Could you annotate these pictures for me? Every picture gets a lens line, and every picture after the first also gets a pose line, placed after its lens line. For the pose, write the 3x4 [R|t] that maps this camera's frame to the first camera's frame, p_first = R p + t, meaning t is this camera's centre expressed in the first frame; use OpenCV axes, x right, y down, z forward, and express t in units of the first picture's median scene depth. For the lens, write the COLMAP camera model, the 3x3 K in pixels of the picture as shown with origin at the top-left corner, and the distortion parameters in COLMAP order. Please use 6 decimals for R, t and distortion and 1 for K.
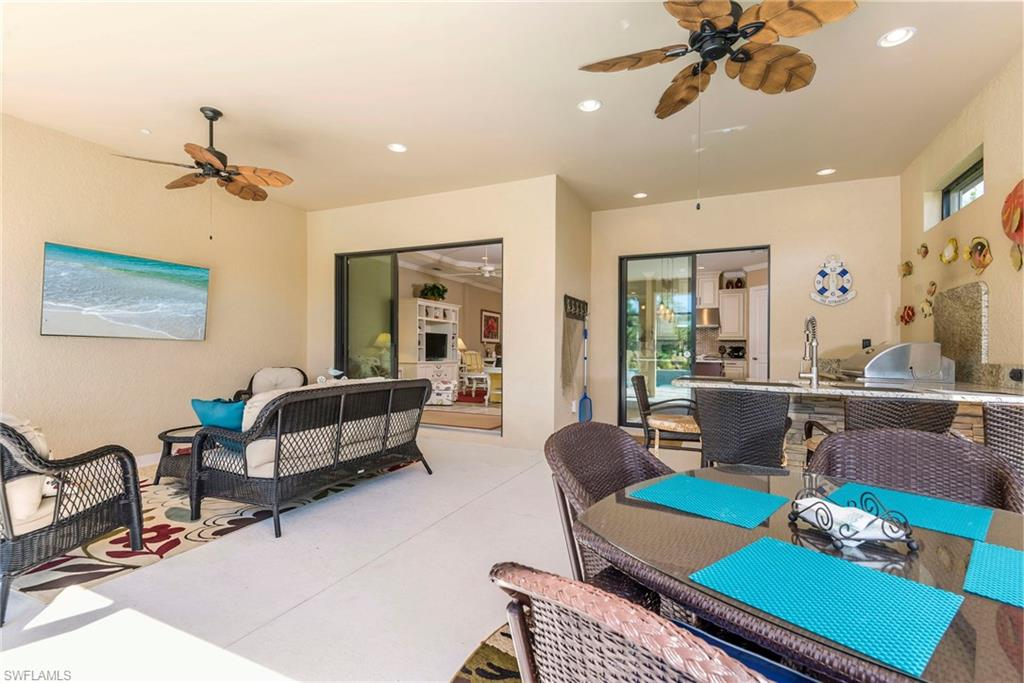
lens RADIAL K [[479.1, 0, 487.8], [0, 479.1, 340.0], [0, 0, 1]] dist [-0.000184, 0.000101]
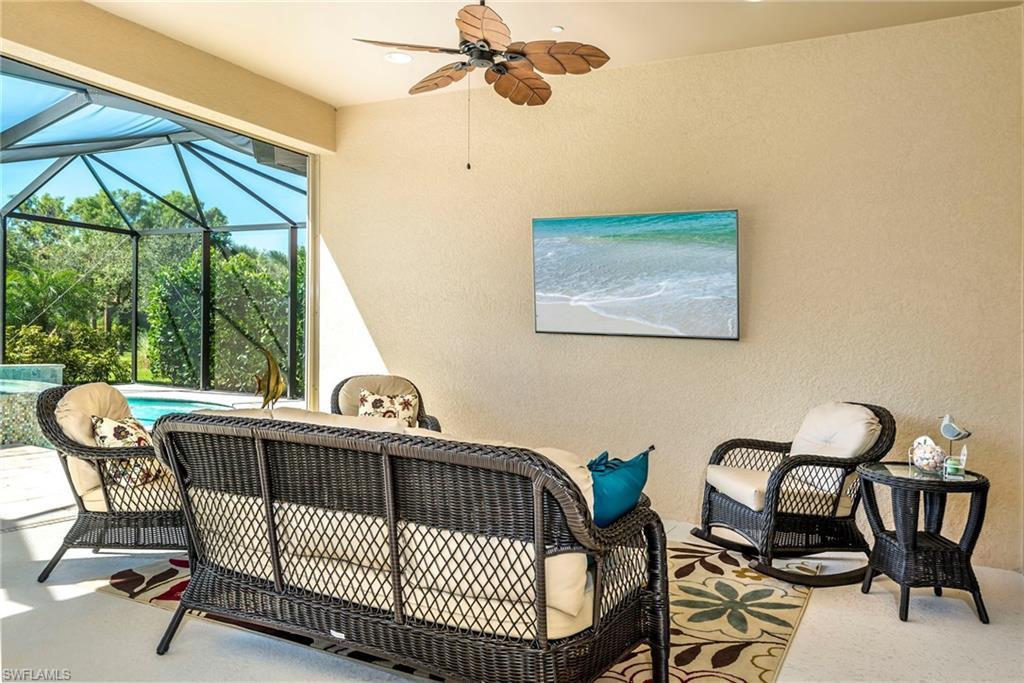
lens RADIAL K [[759.4, 0, 512.0], [0, 759.4, 341.5], [0, 0, 1]] dist [0.005512, 0.002677]
pose [[-0.031149, -0.011089, -0.999453, 0.325218], [-0.012202, 0.999868, -0.010714, 0.015343], [0.999440, 0.011861, -0.031280, 0.933044]]
